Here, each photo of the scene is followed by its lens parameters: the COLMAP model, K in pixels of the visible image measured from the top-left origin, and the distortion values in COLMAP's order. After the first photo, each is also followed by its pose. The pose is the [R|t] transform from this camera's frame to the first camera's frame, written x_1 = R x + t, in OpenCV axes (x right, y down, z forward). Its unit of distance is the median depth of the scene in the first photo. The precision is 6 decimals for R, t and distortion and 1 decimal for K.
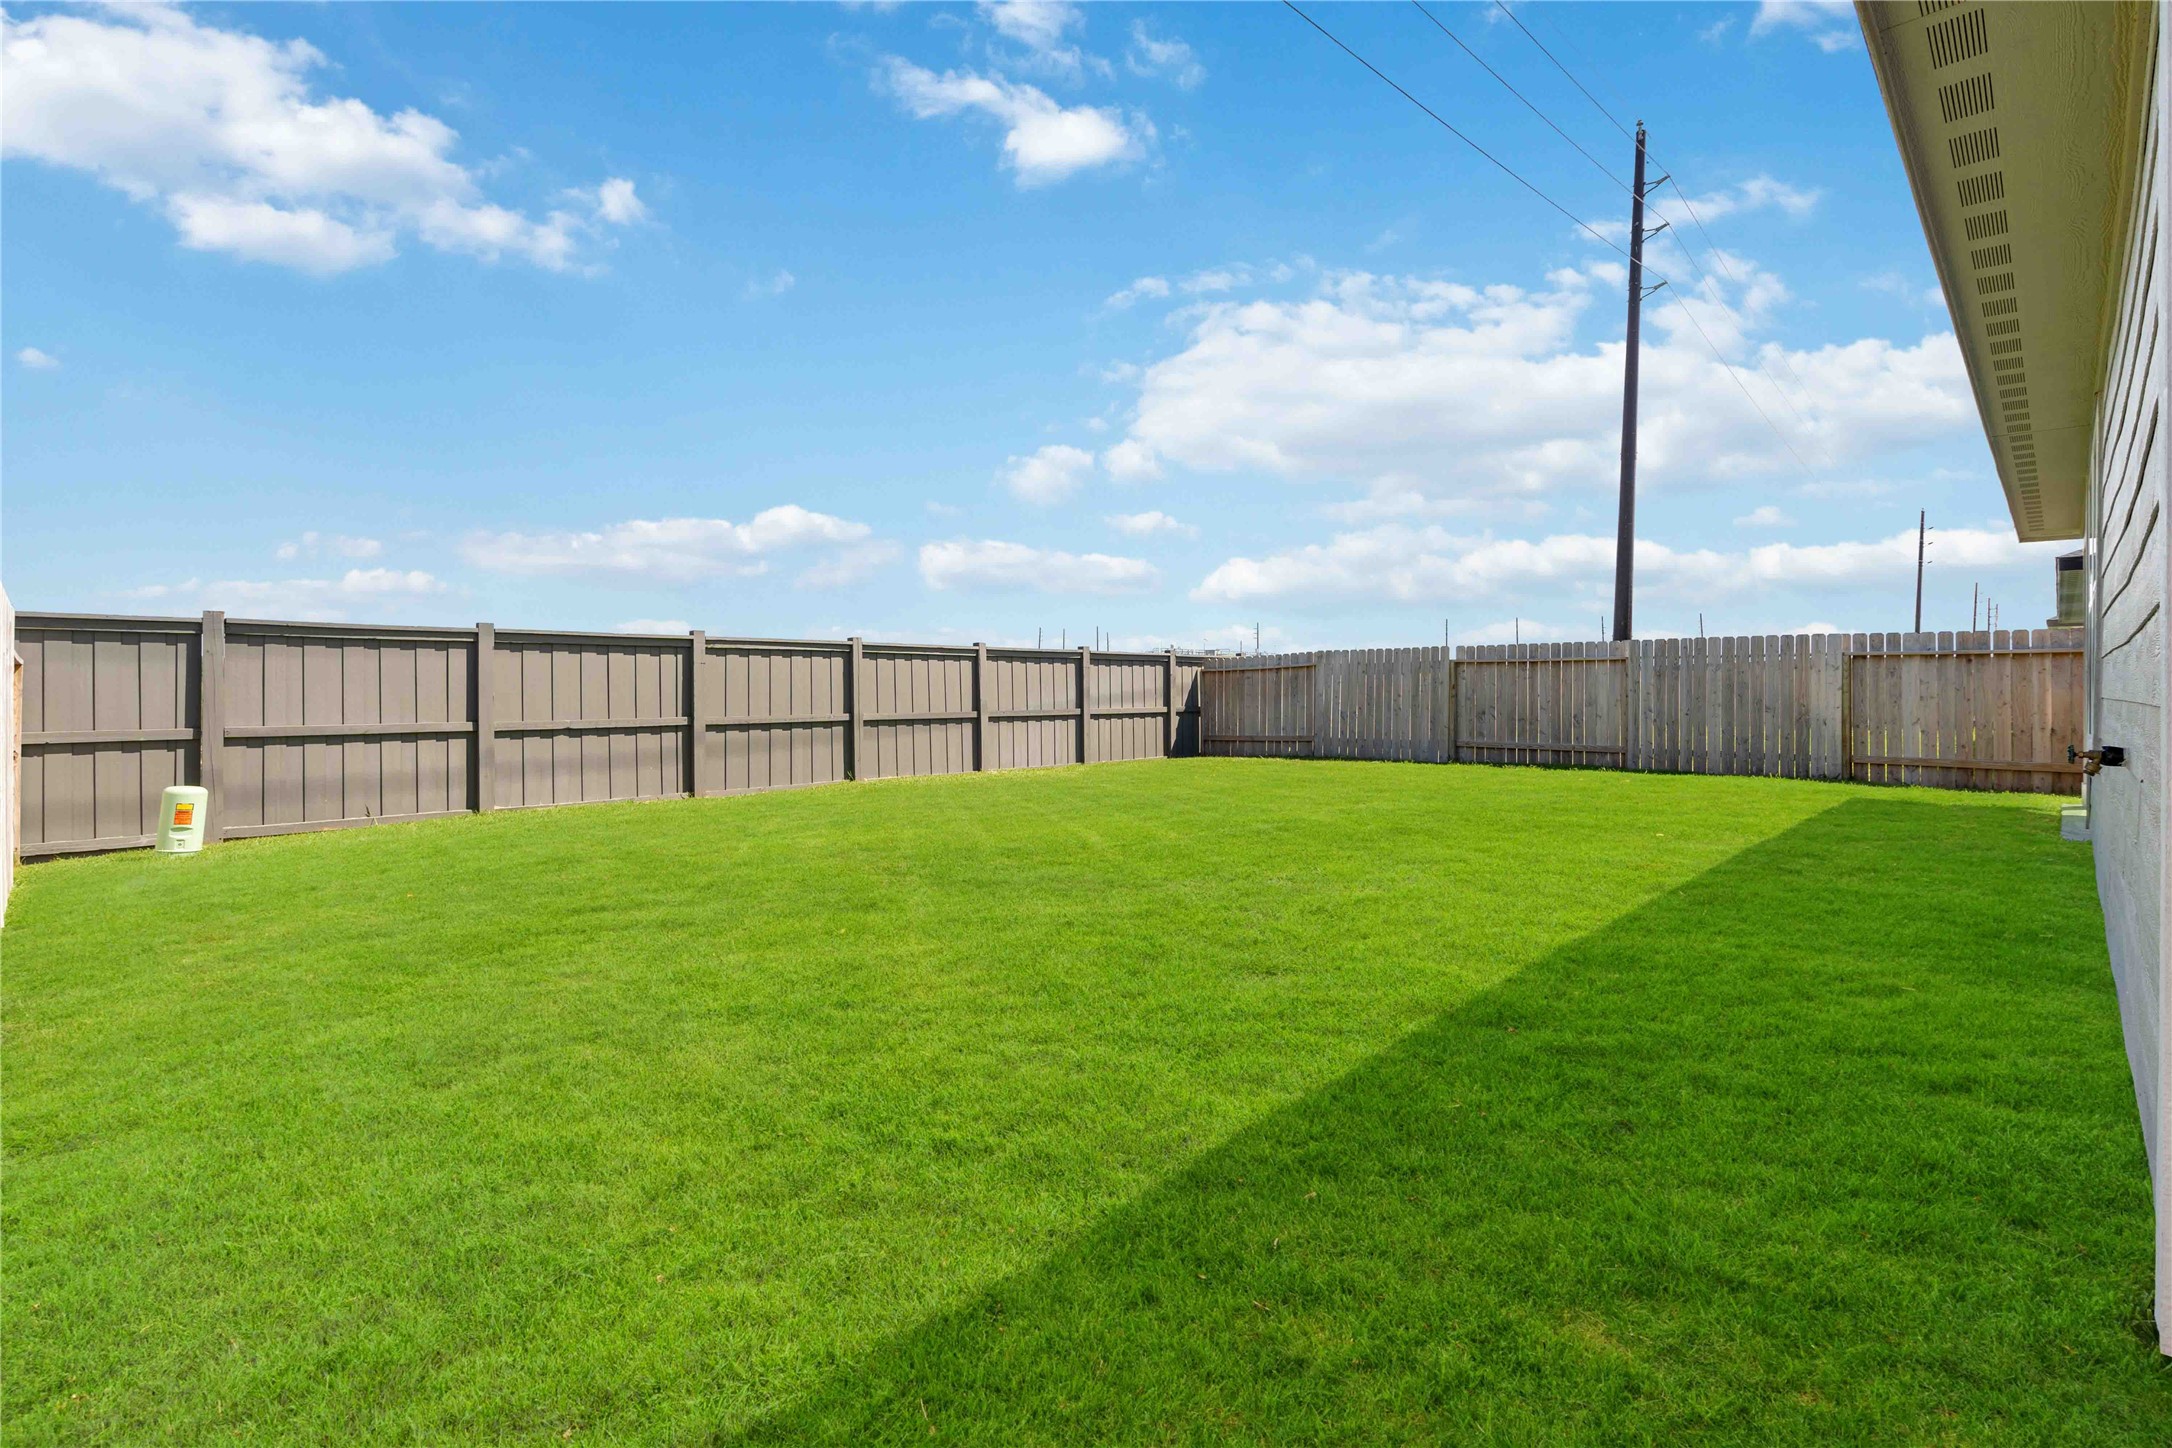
lens RADIAL K [[984.9, 0, 1086.0], [0, 984.9, 724.0], [0, 0, 1]] dist [-0.000658, 0.000157]
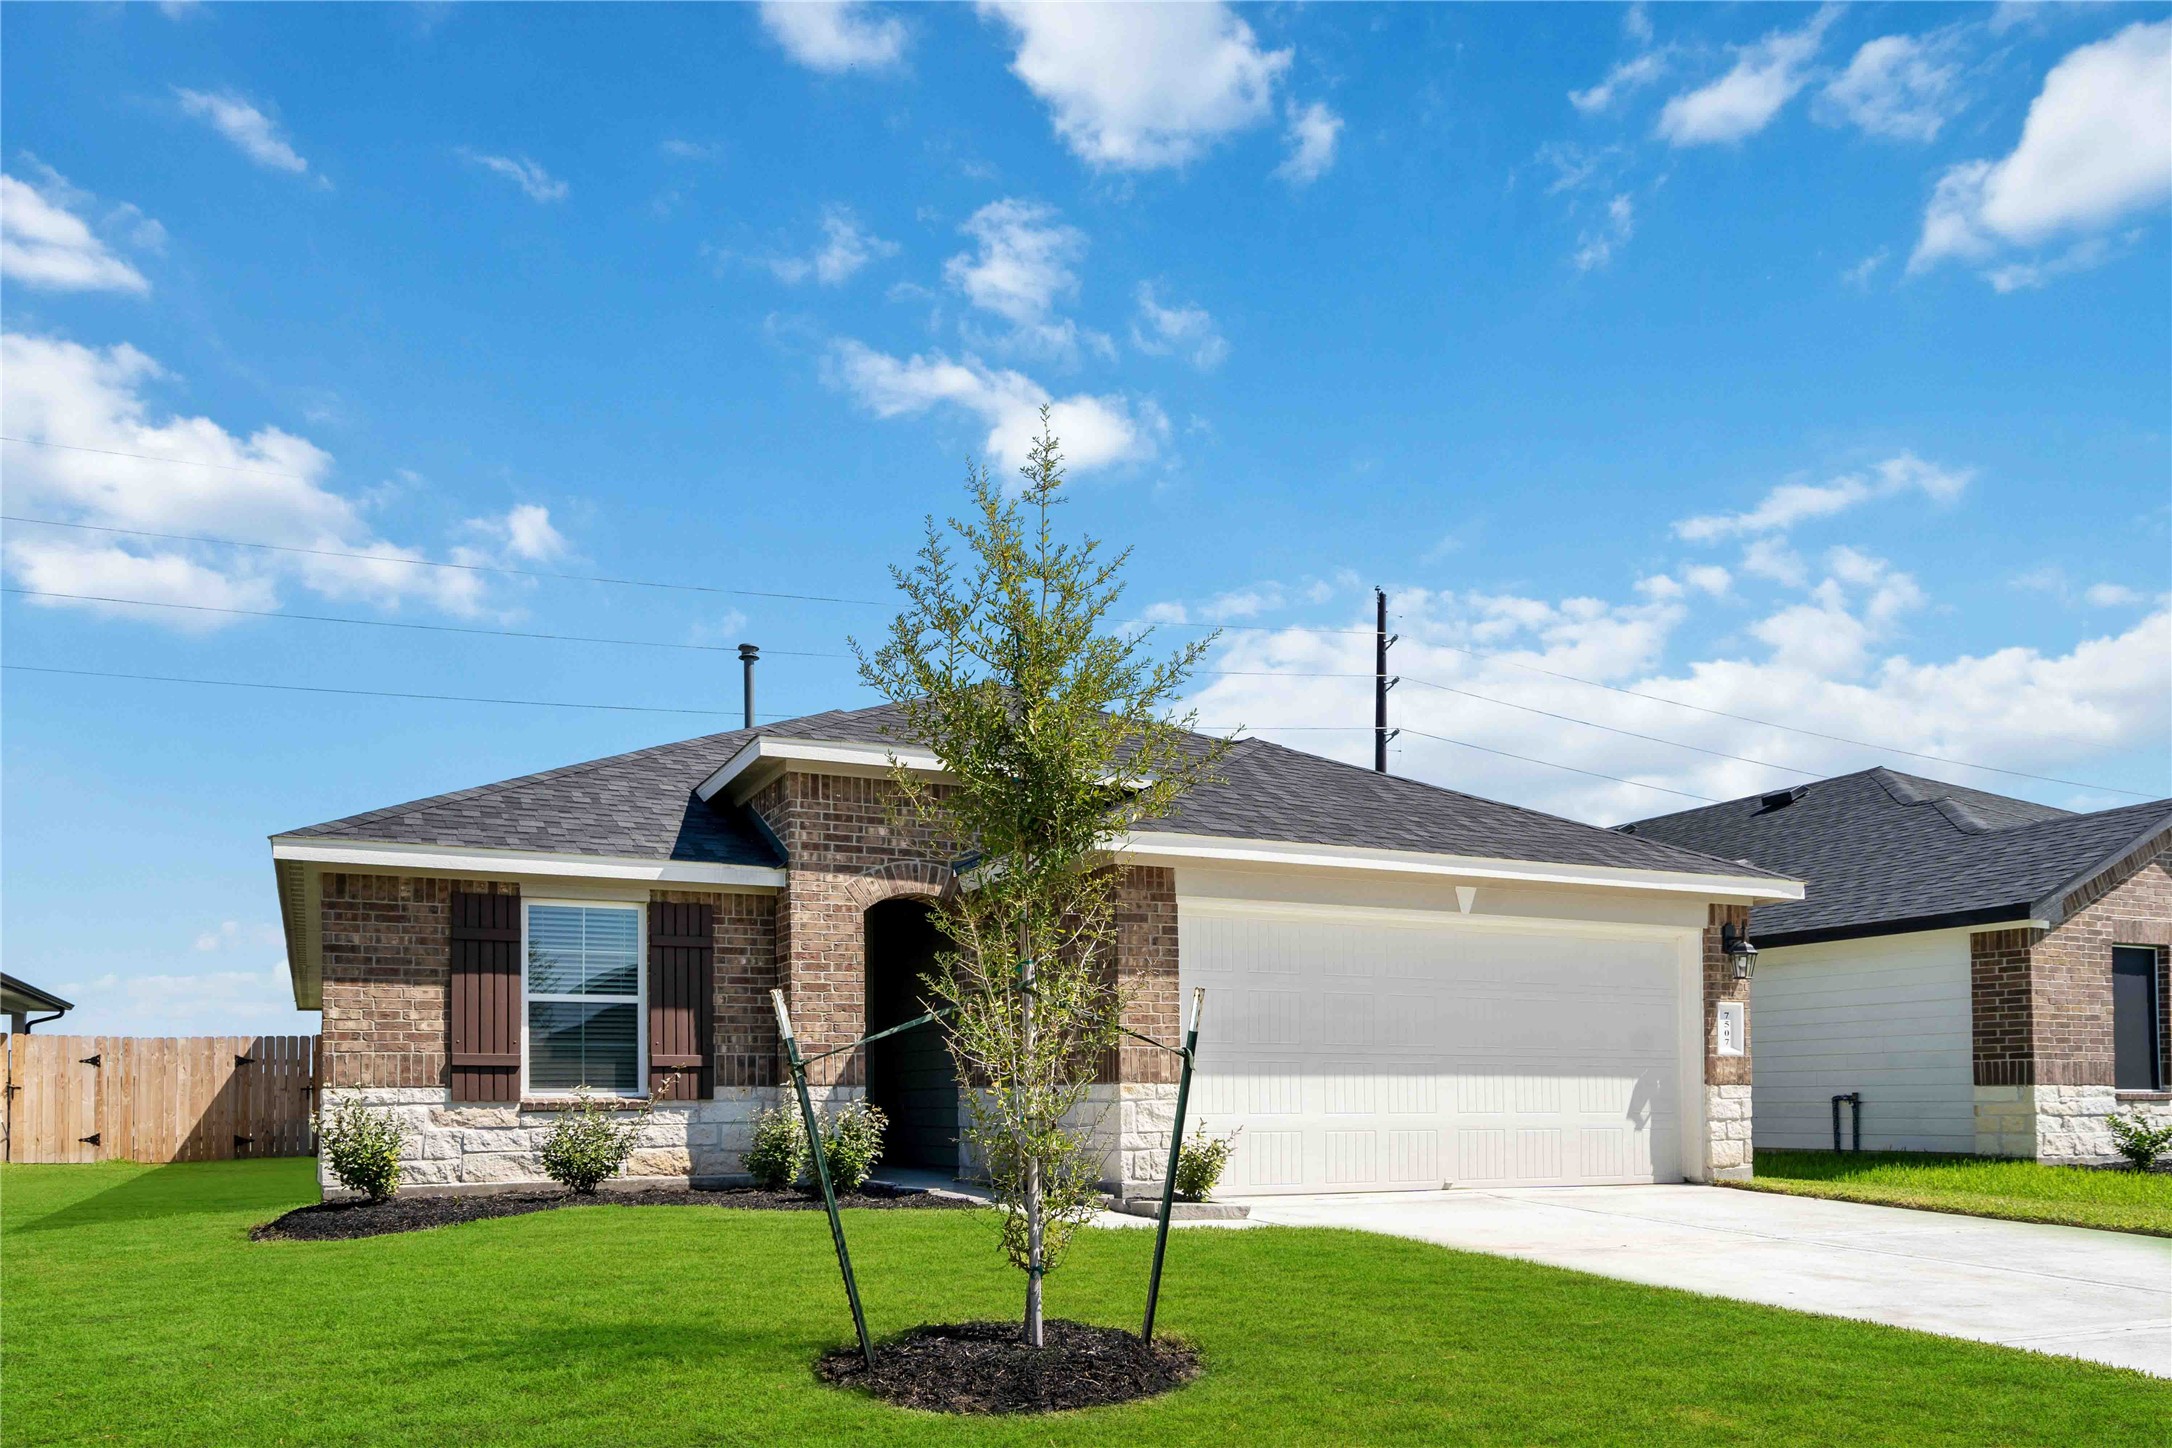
lens RADIAL K [[1519.0, 0, 1086.0], [0, 1519.0, 724.0], [0, 0, 1]] dist [-0.000513, 0.001138]
pose [[0.999503, -0.030933, -0.006059, 0.002131], [0.027499, 0.949675, -0.312027, 0.043494], [0.015406, 0.311705, 0.950054, -0.177784]]
